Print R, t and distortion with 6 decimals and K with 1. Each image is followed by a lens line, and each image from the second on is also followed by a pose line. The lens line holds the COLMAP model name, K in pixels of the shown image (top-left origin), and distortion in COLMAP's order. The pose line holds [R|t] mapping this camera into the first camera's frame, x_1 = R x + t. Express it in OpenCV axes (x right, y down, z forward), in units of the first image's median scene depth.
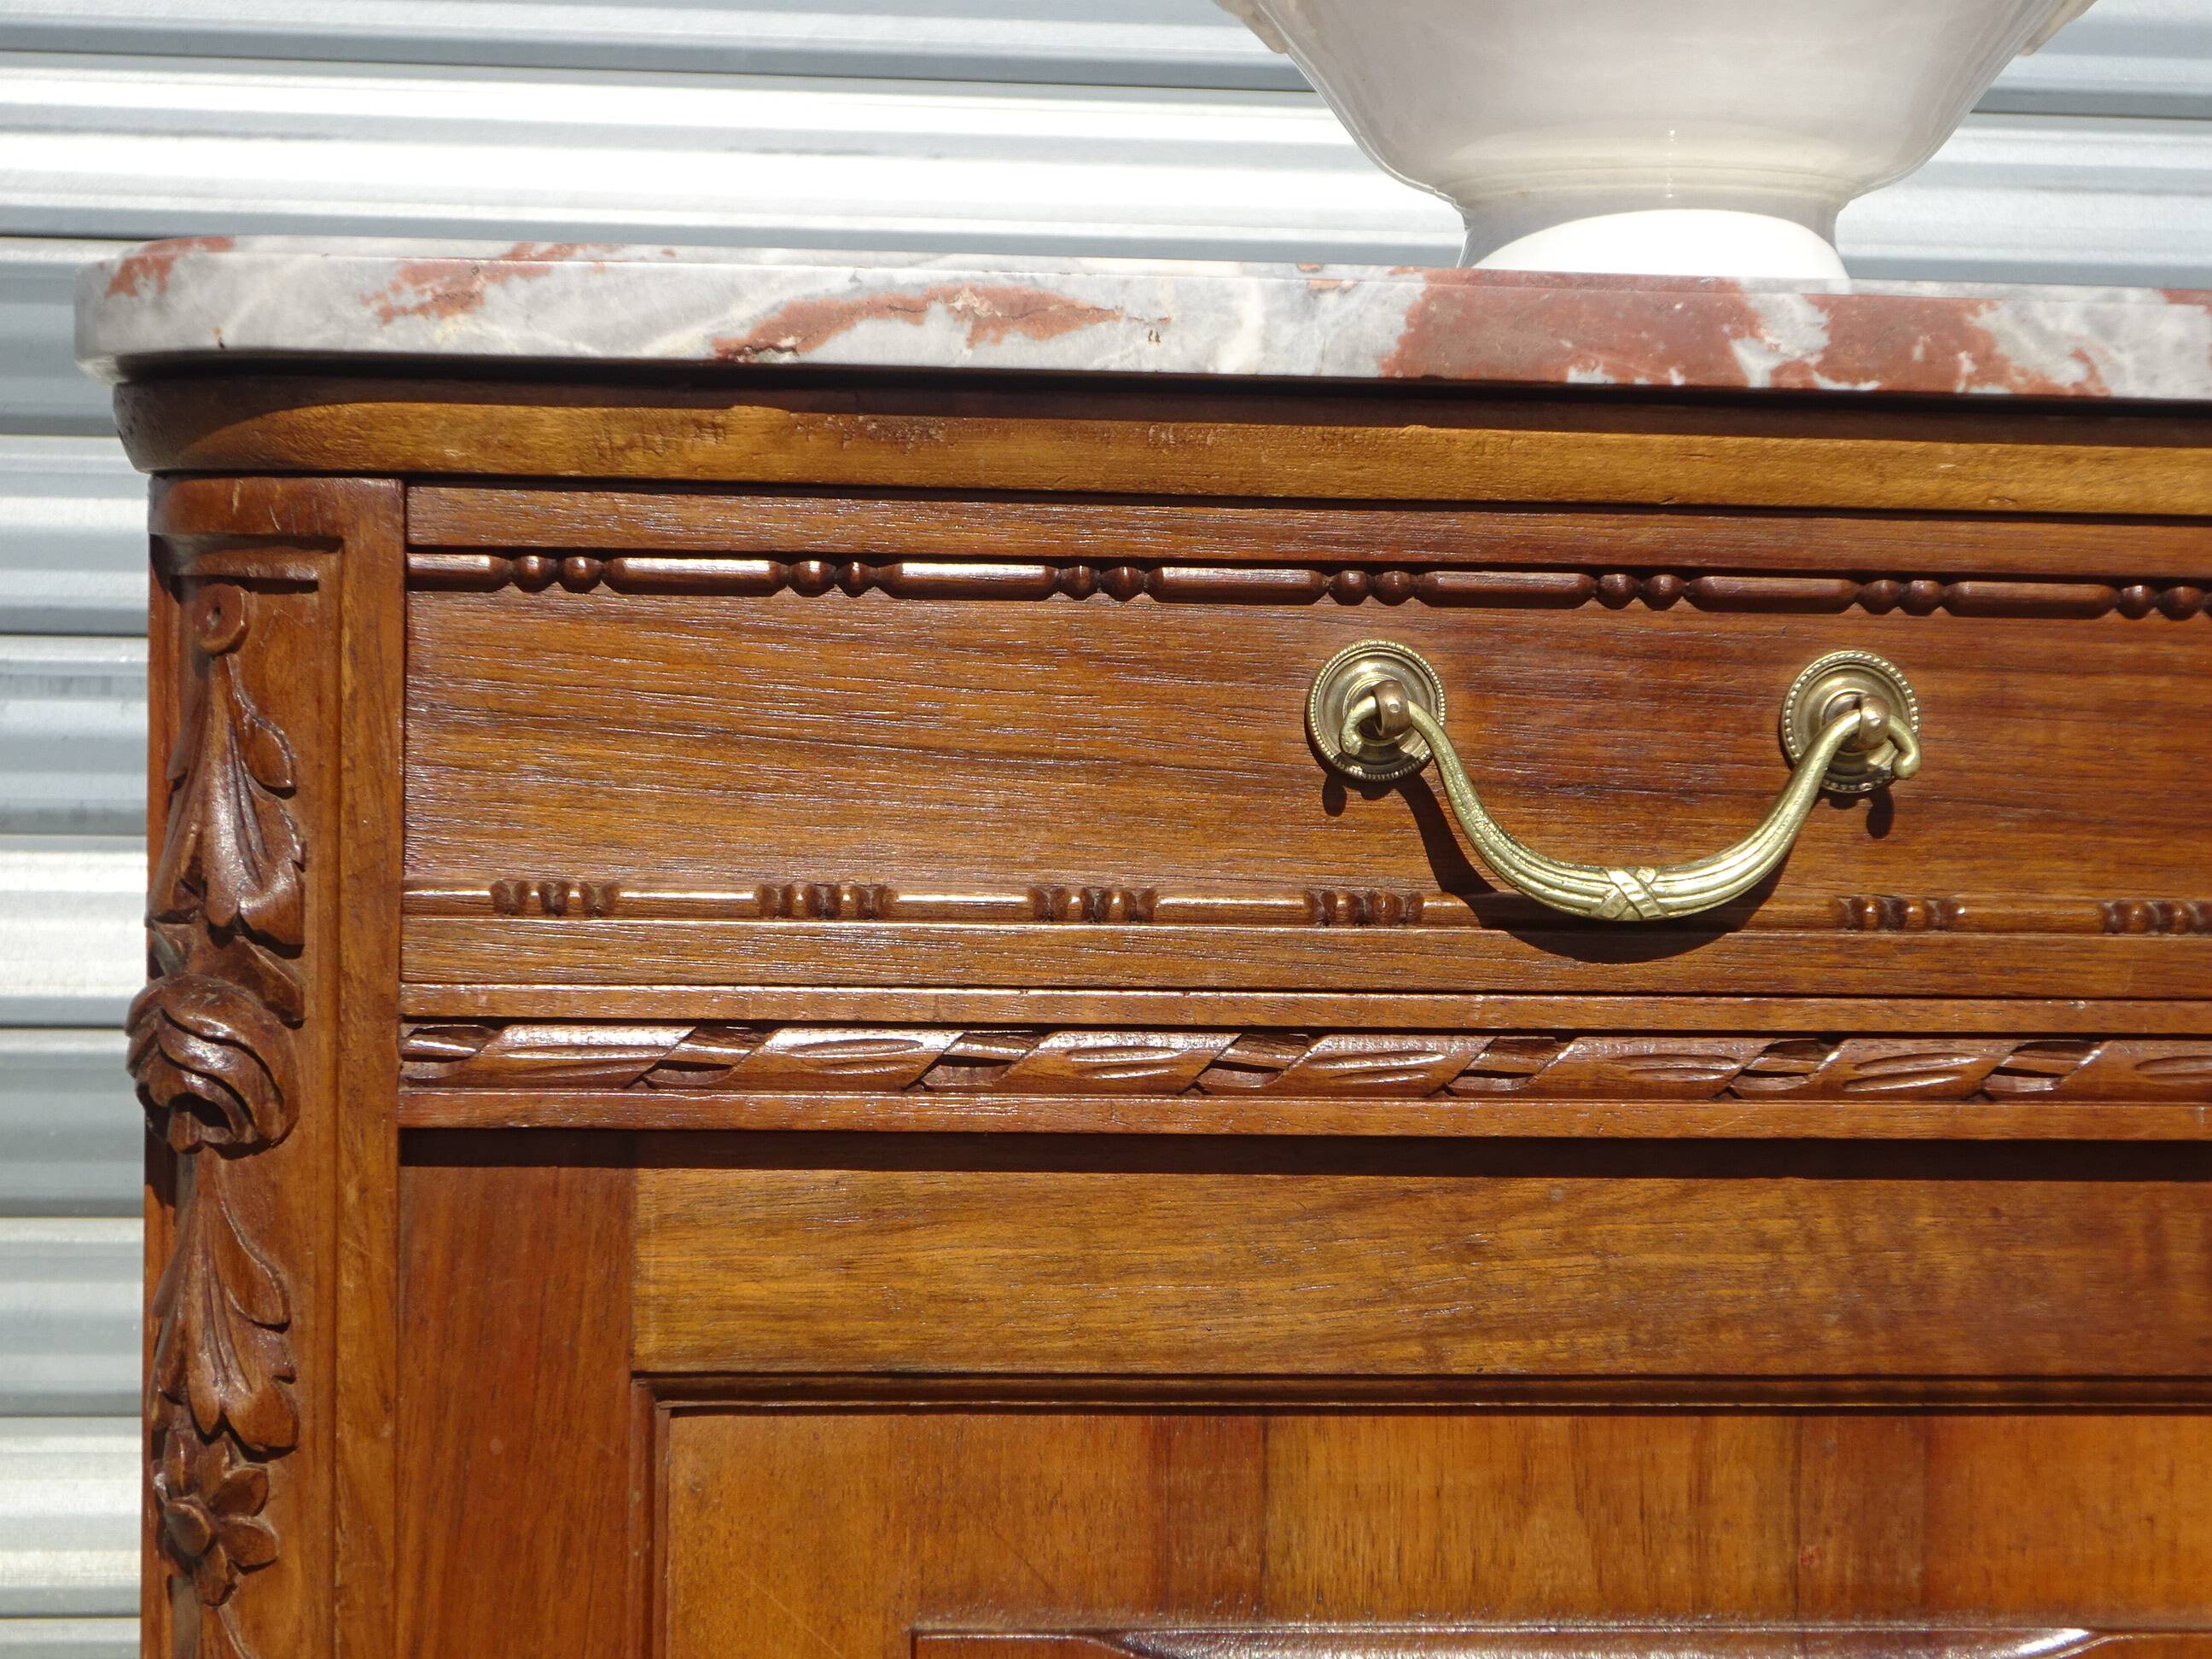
lens RADIAL K [[4904.7, 0, 1098.9], [0, 4904.7, 829.7], [0, 0, 1]] dist [0.016616, -0.123155]
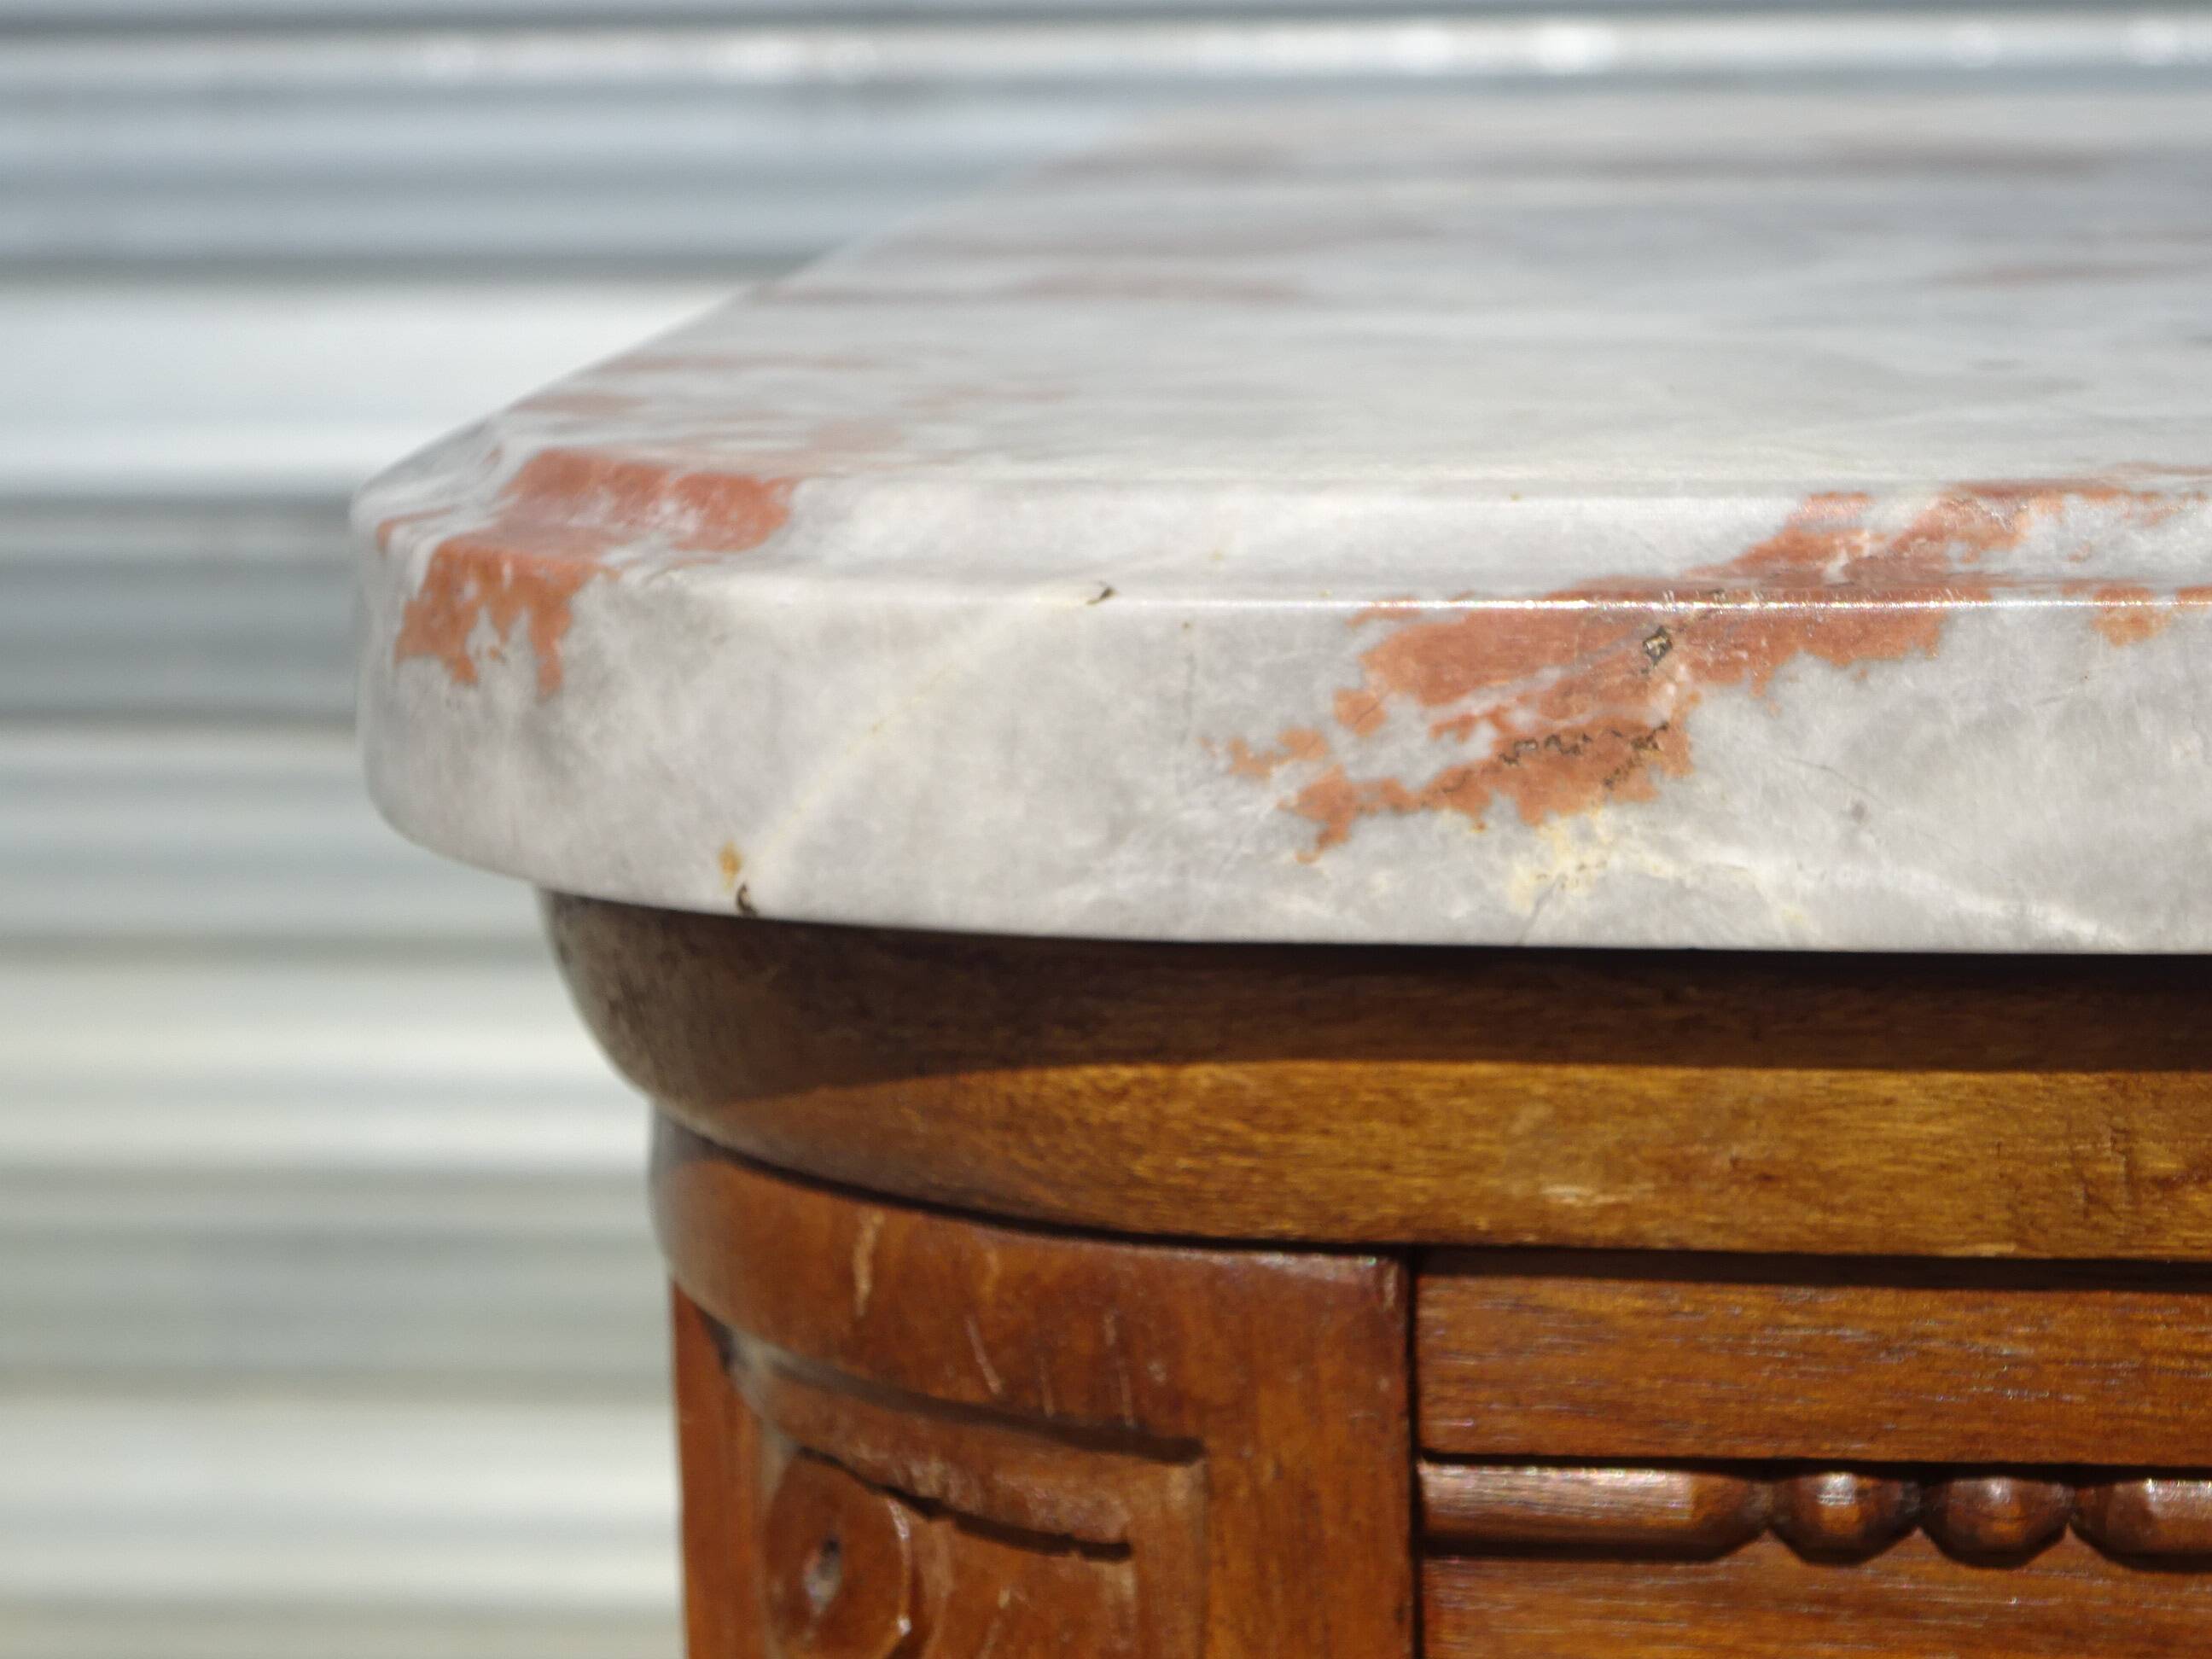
lens RADIAL K [[4549.5, 0, 1165.3], [0, 4549.5, 829.6], [0, 0, 1]] dist [-0.013663, -0.064529]
pose [[0.979900, 0.009545, -0.199261, -0.100358], [0.025778, 0.984422, 0.173919, -0.142210], [0.197817, -0.175560, 0.964390, 0.729479]]
